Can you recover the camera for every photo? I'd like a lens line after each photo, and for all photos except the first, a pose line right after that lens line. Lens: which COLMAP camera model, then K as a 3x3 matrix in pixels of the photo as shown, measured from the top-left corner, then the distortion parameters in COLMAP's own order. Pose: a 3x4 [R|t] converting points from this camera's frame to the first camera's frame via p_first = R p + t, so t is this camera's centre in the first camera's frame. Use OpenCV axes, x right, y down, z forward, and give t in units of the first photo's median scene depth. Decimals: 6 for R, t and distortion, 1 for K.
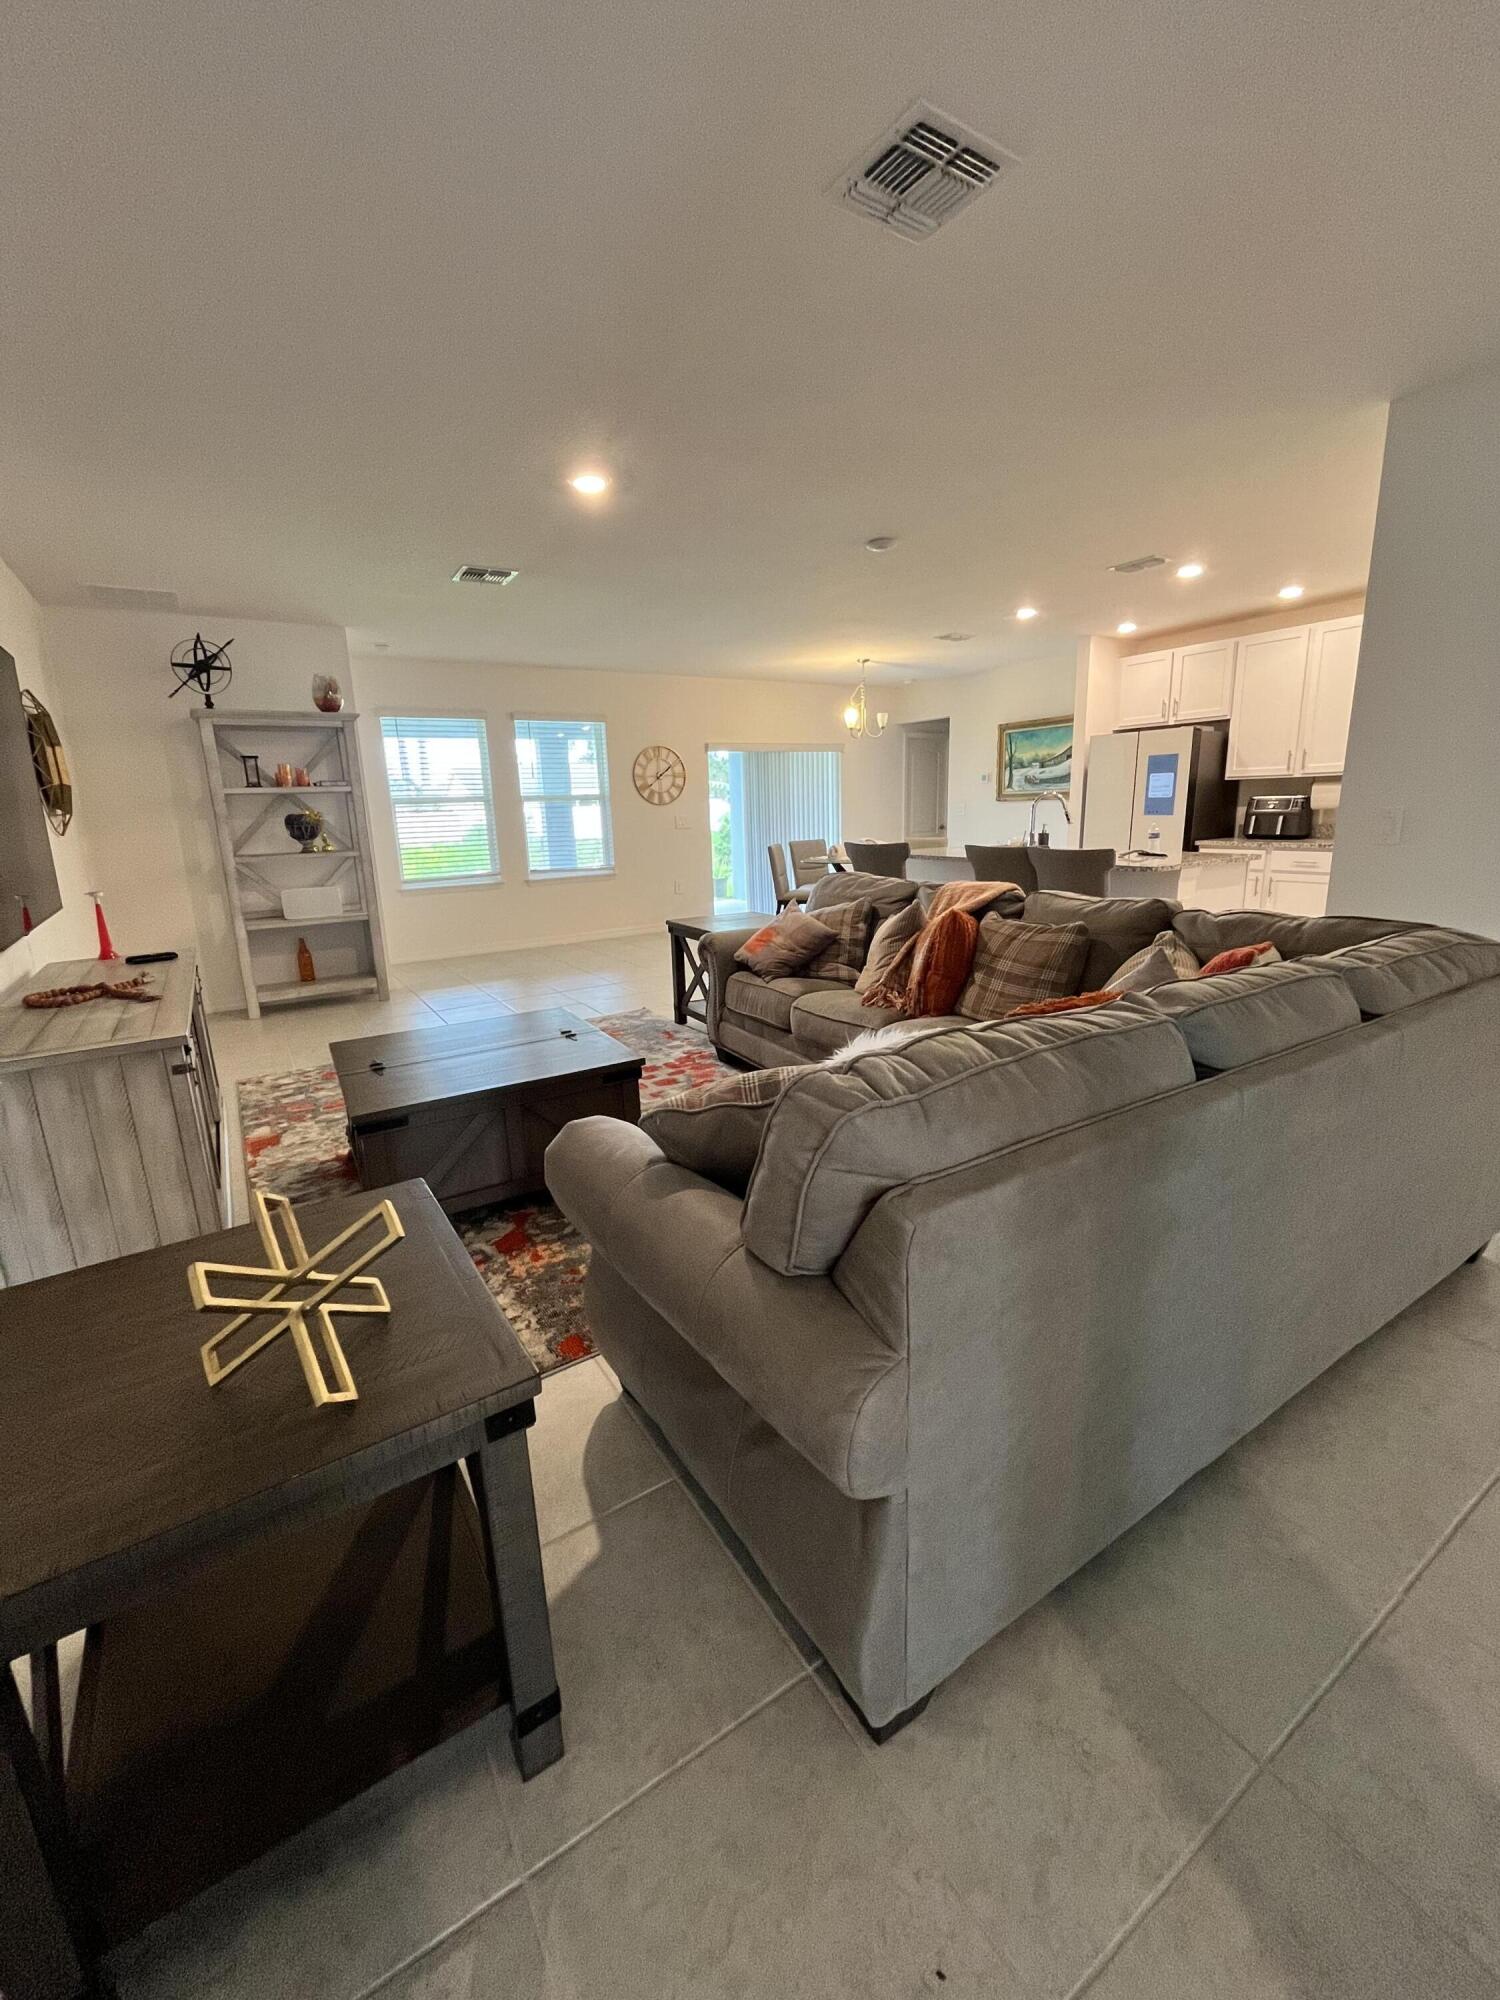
lens RADIAL K [[810.9, 0, 750.1], [0, 810.9, 994.1], [0, 0, 1]] dist [-0.005027, 0.000076]
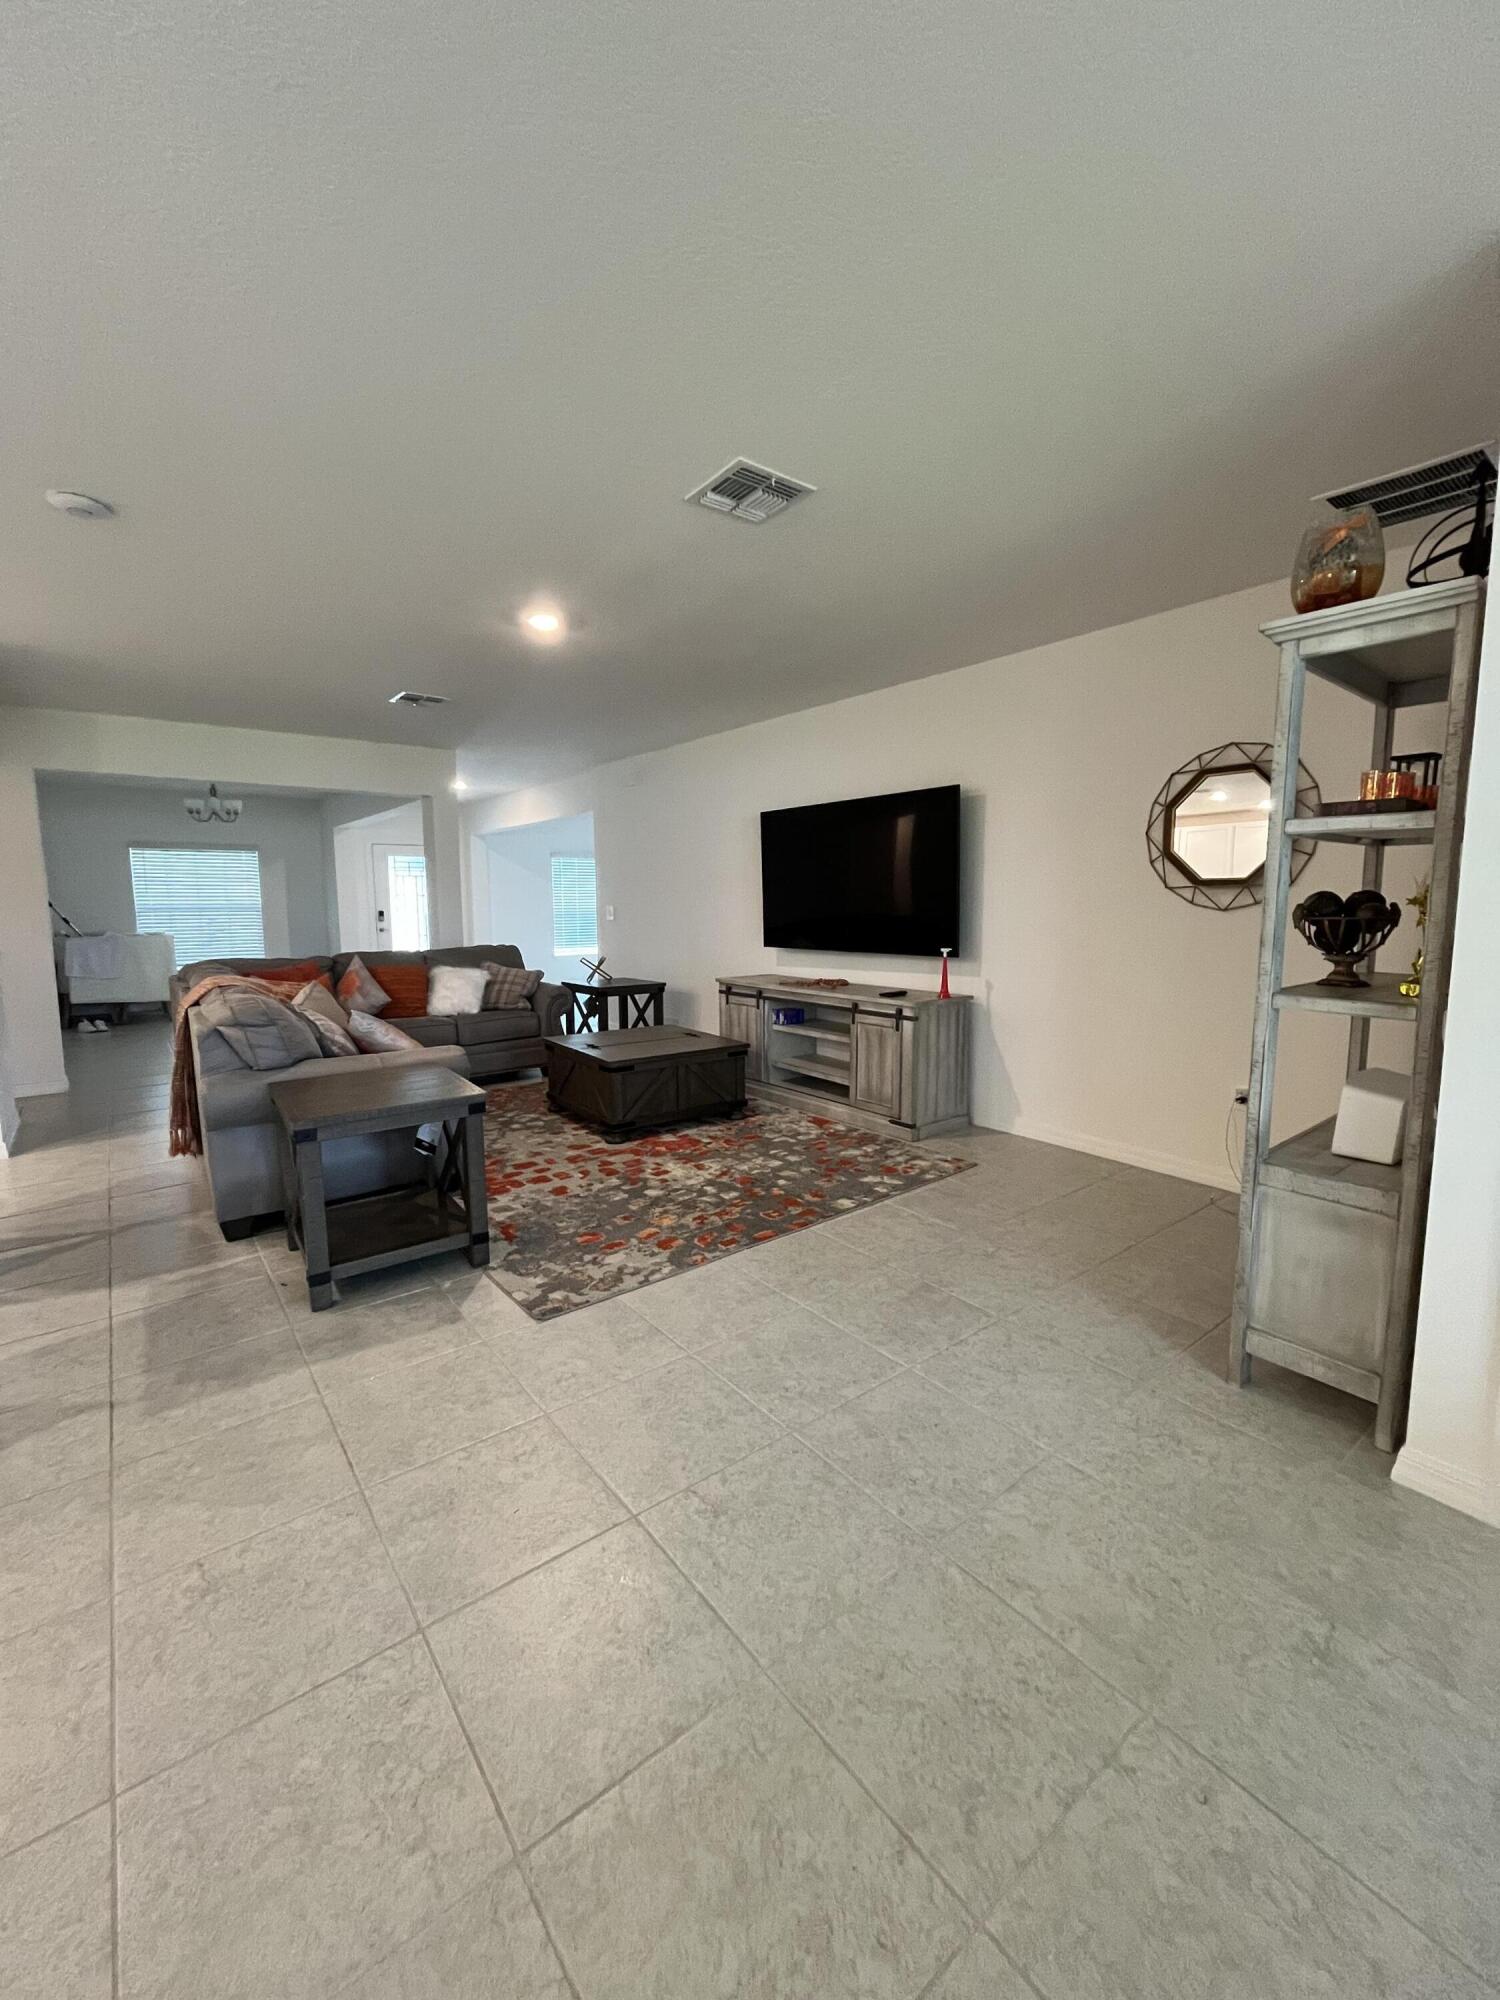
lens RADIAL K [[809.0, 0, 747.7], [0, 809.0, 996.3], [0, 0, 1]] dist [-0.000359, -0.000409]
pose [[-0.993984, 0.047128, -0.098863, -0.196613], [0.010008, 0.937992, 0.346511, -0.298974], [0.109063, 0.343437, -0.932822, 1.288158]]
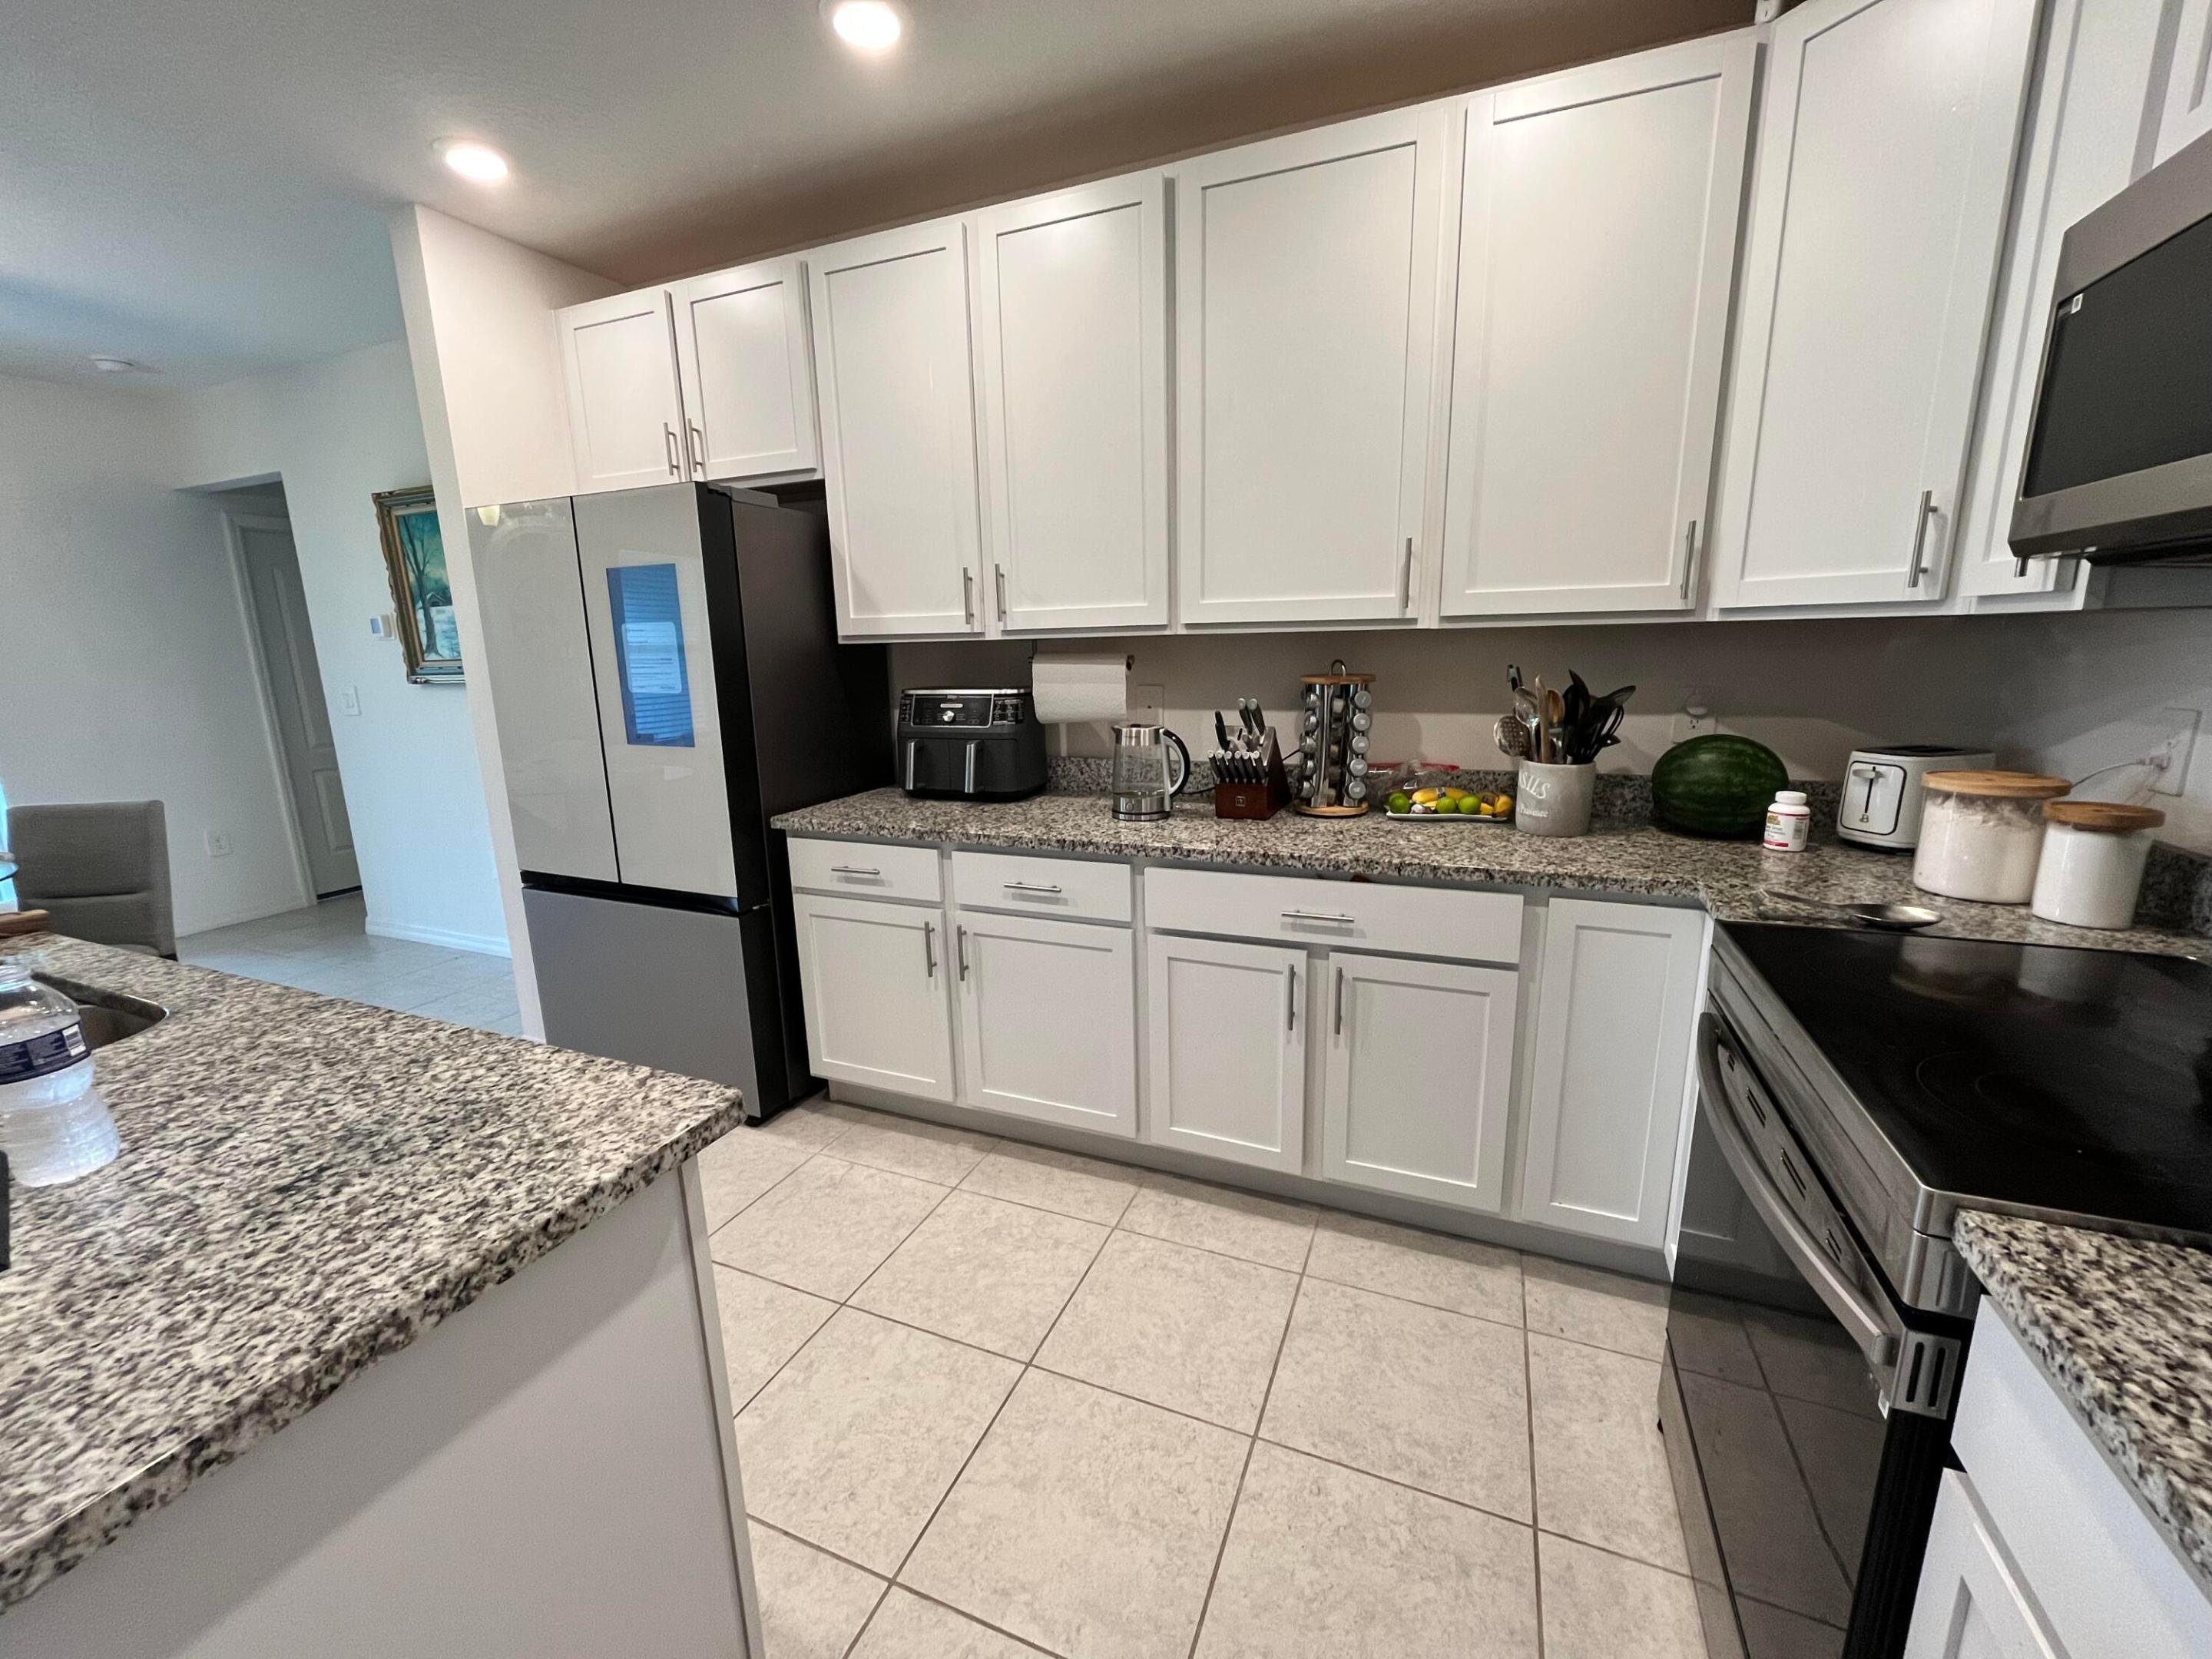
lens RADIAL K [[894.8, 0, 1111.4], [0, 894.8, 827.7], [0, 0, 1]] dist [-0.000359, -0.000409]
pose [[0.819694, -0.103908, 0.563299, 0.502549], [0.128037, 0.991764, -0.003372, -0.182697], [-0.558309, 0.074887, 0.826246, 0.666632]]
